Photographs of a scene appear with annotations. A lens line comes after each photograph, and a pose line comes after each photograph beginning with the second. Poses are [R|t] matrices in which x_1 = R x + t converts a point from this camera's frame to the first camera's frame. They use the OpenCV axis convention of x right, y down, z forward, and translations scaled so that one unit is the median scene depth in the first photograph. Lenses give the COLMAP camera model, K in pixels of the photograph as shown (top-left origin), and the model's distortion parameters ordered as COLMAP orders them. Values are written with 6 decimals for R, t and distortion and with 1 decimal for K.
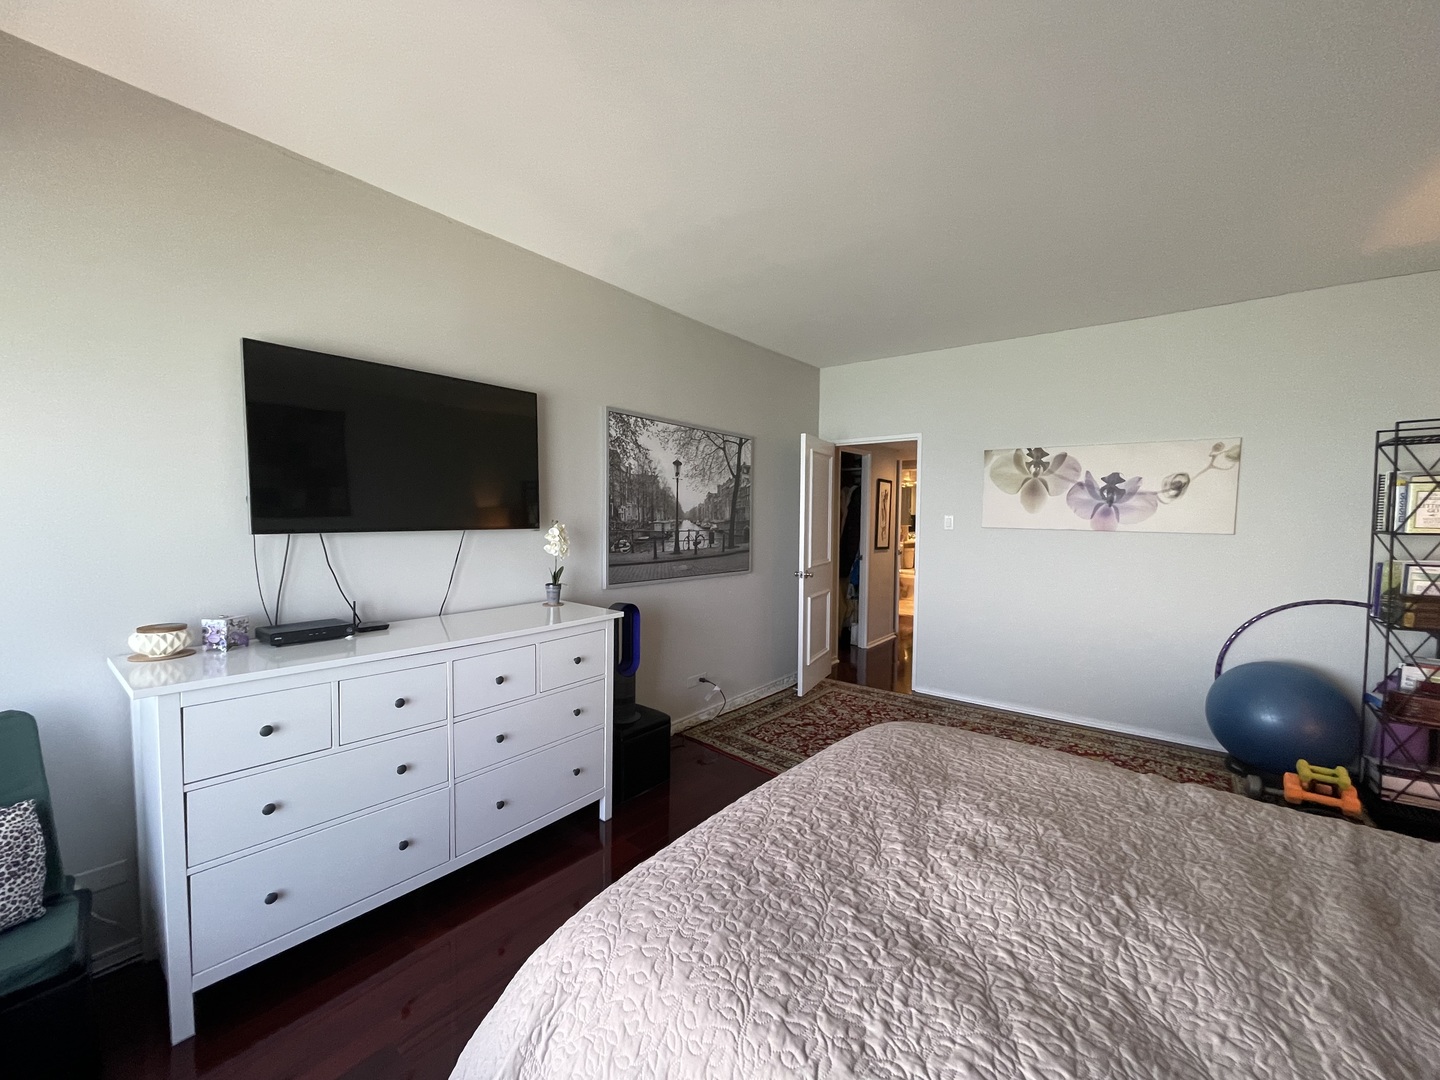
lens RADIAL K [[580.9, 0, 714.0], [0, 580.9, 545.8], [0, 0, 1]] dist [-0.001484, -0.000320]
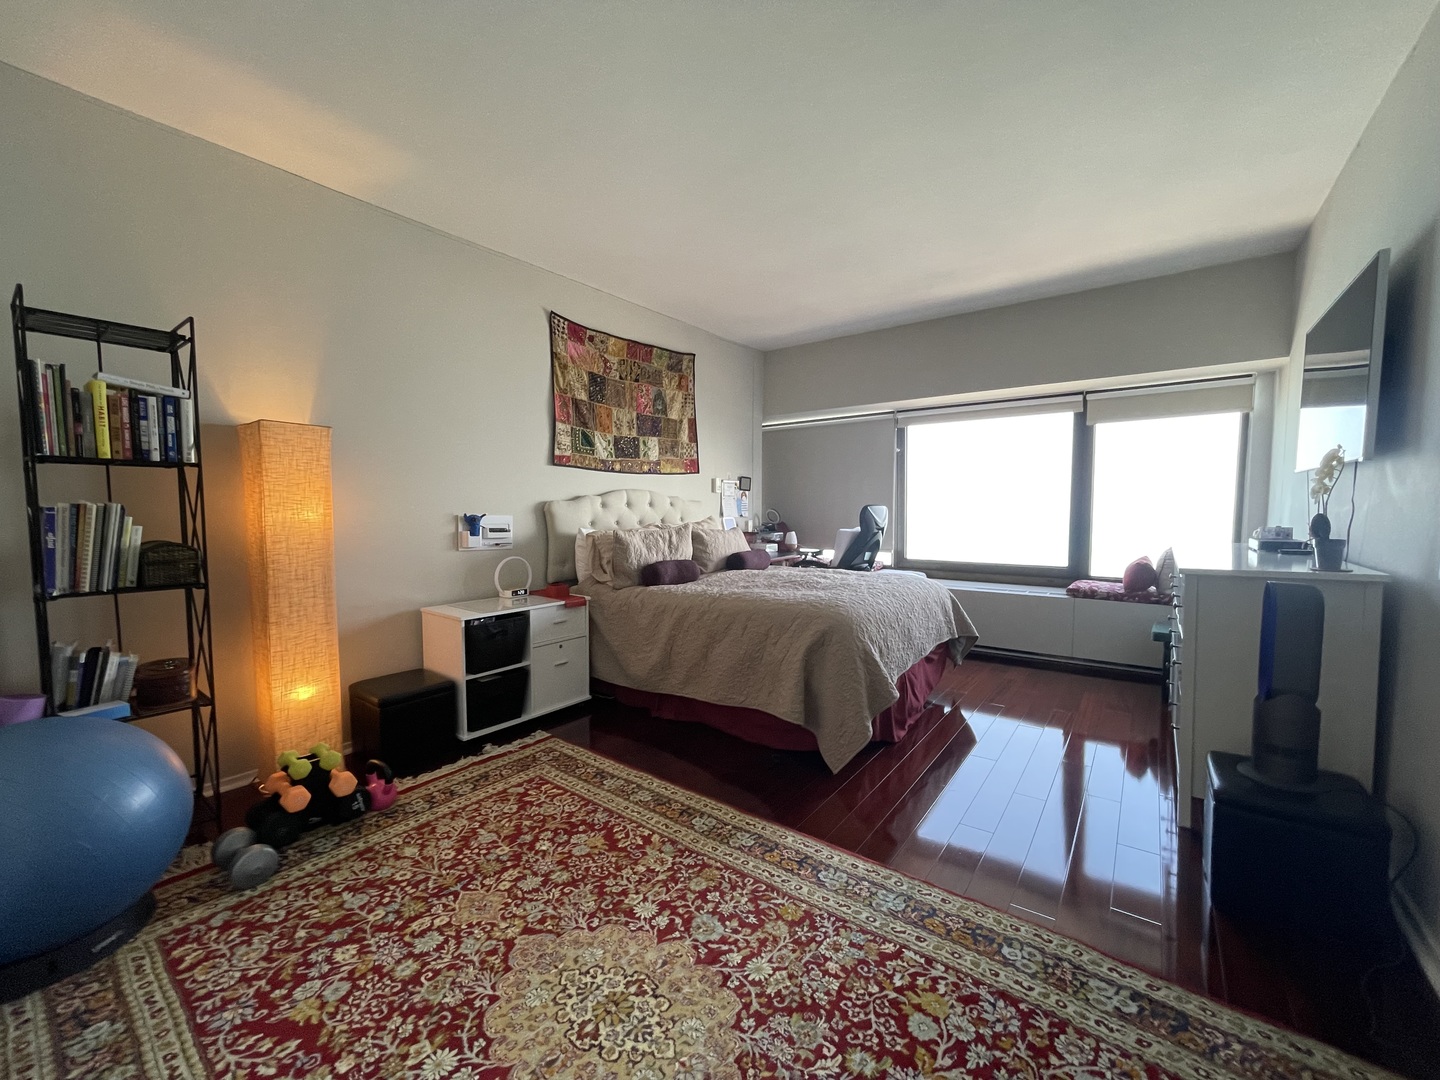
lens RADIAL K [[580.9, 0, 714.0], [0, 580.9, 545.8], [0, 0, 1]] dist [-0.001484, -0.000320]
pose [[-0.999611, 0.000634, -0.027868, 0.356547], [-0.002757, 0.992591, 0.121471, -0.004868], [0.027739, 0.121501, -0.992204, 1.275679]]
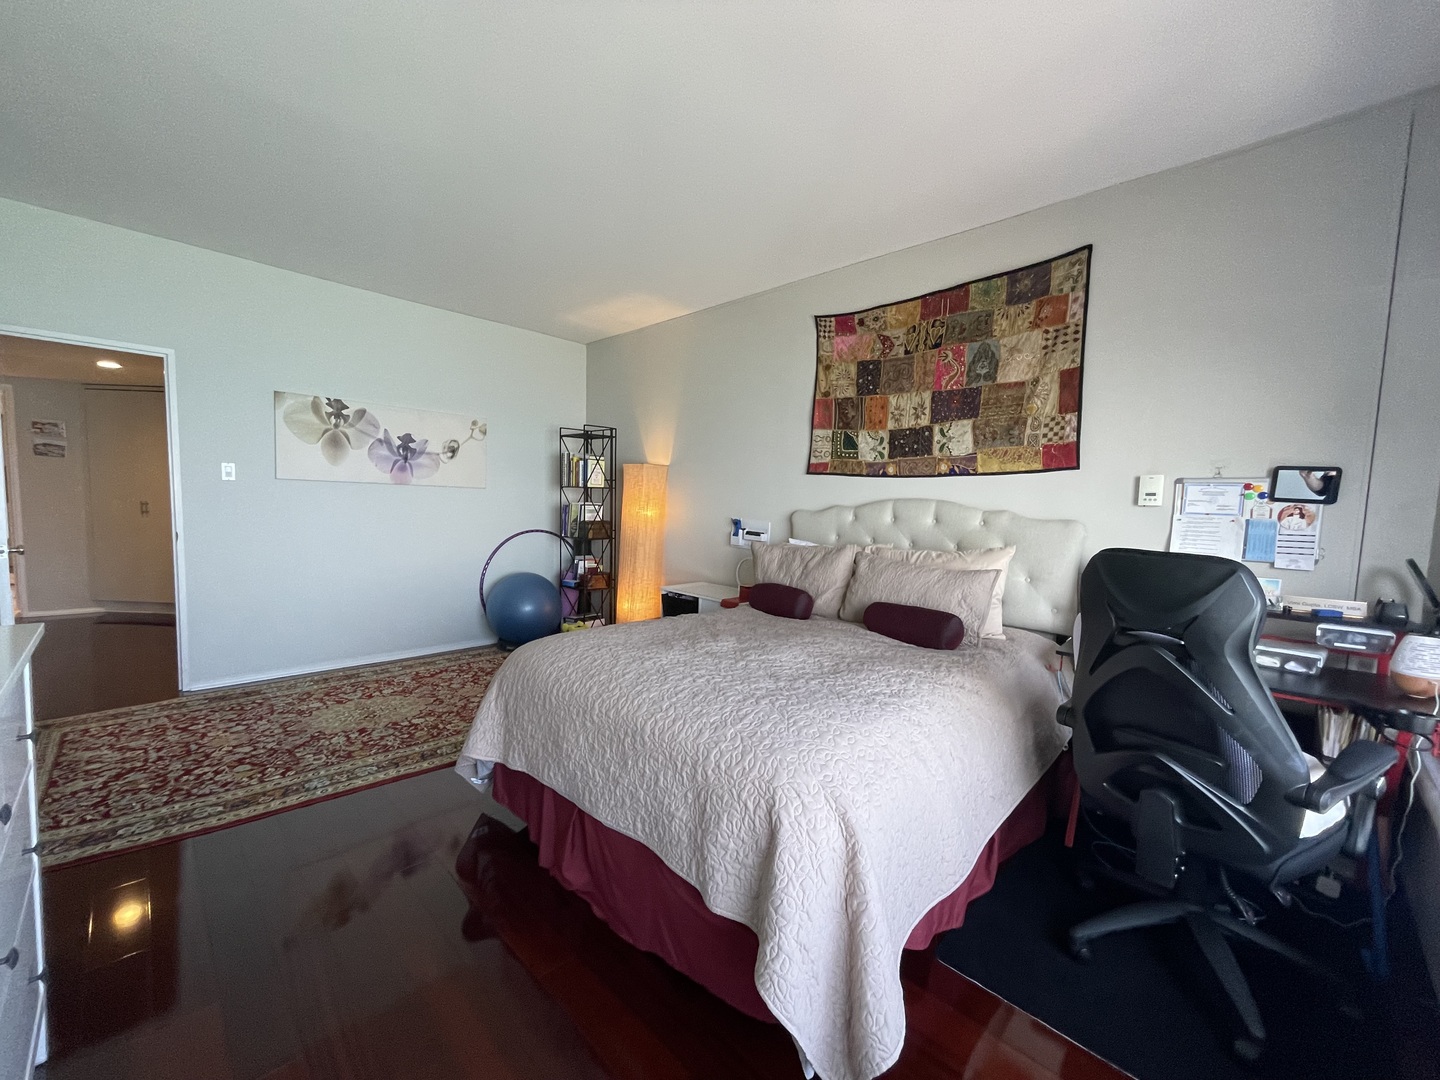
lens RADIAL K [[580.9, 0, 714.0], [0, 580.9, 545.8], [0, 0, 1]] dist [-0.001484, -0.000320]
pose [[0.110262, -0.081722, 0.990537, -0.412286], [0.024158, 0.996540, 0.079528, 0.019152], [-0.993609, 0.015161, 0.111855, 0.286441]]
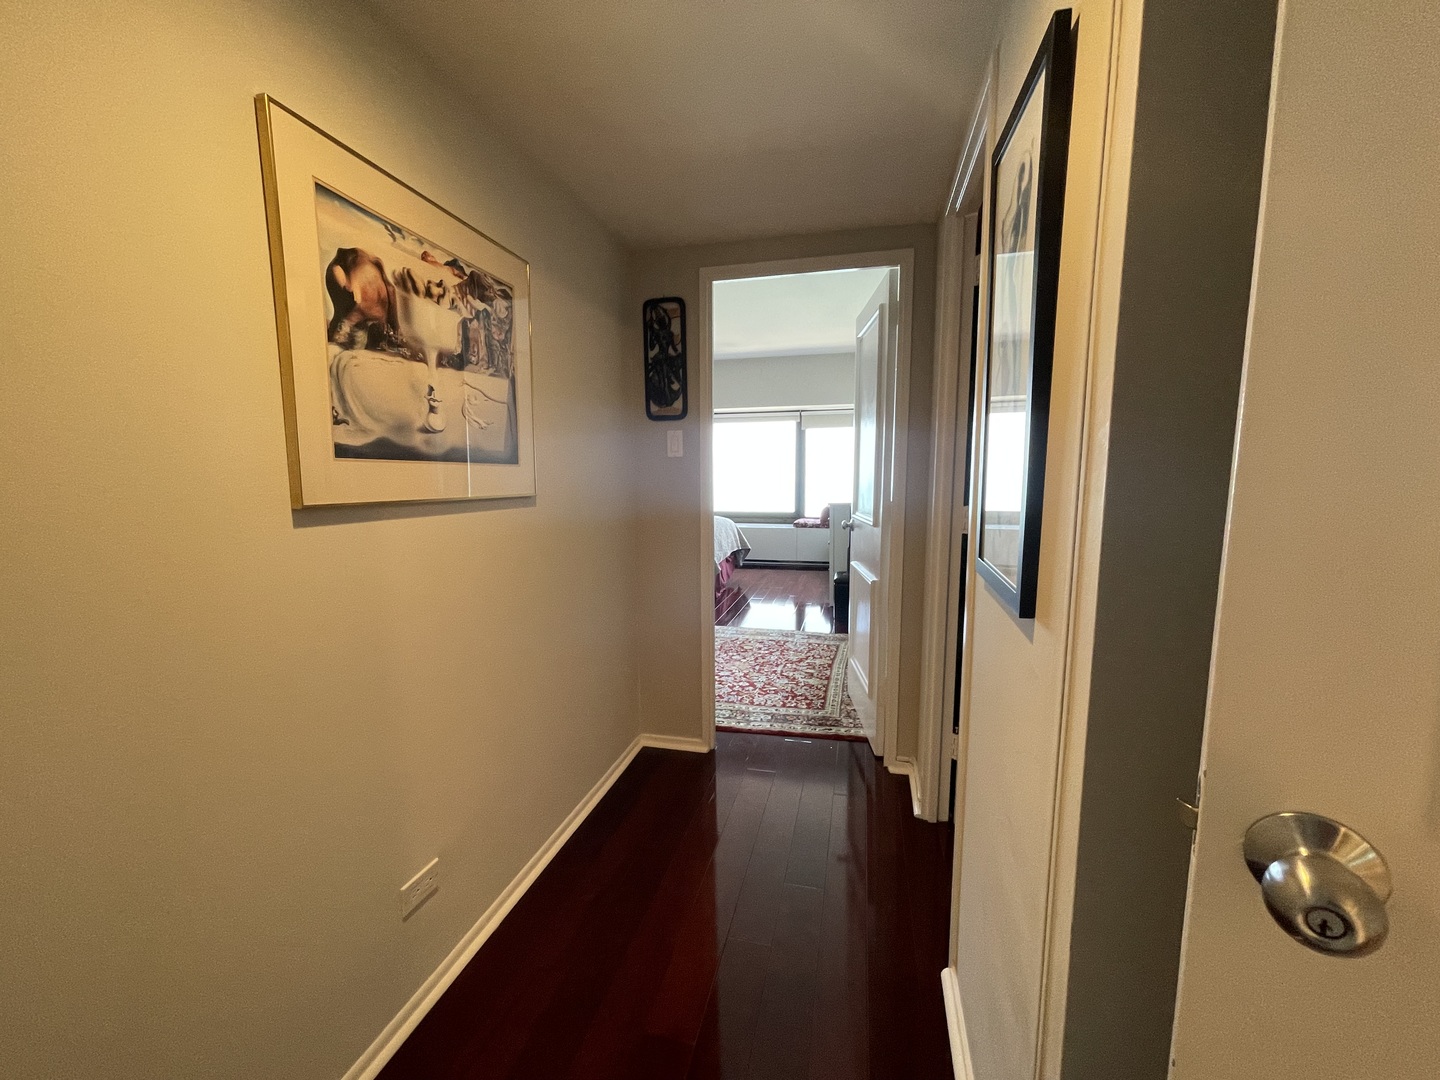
lens RADIAL K [[580.9, 0, 714.0], [0, 580.9, 545.8], [0, 0, 1]] dist [-0.001484, -0.000320]
pose [[-0.911043, 0.053237, -0.408860, 0.732668], [-0.020809, 0.984429, 0.174549, -0.056017], [0.411786, 0.167529, -0.895749, 1.916181]]
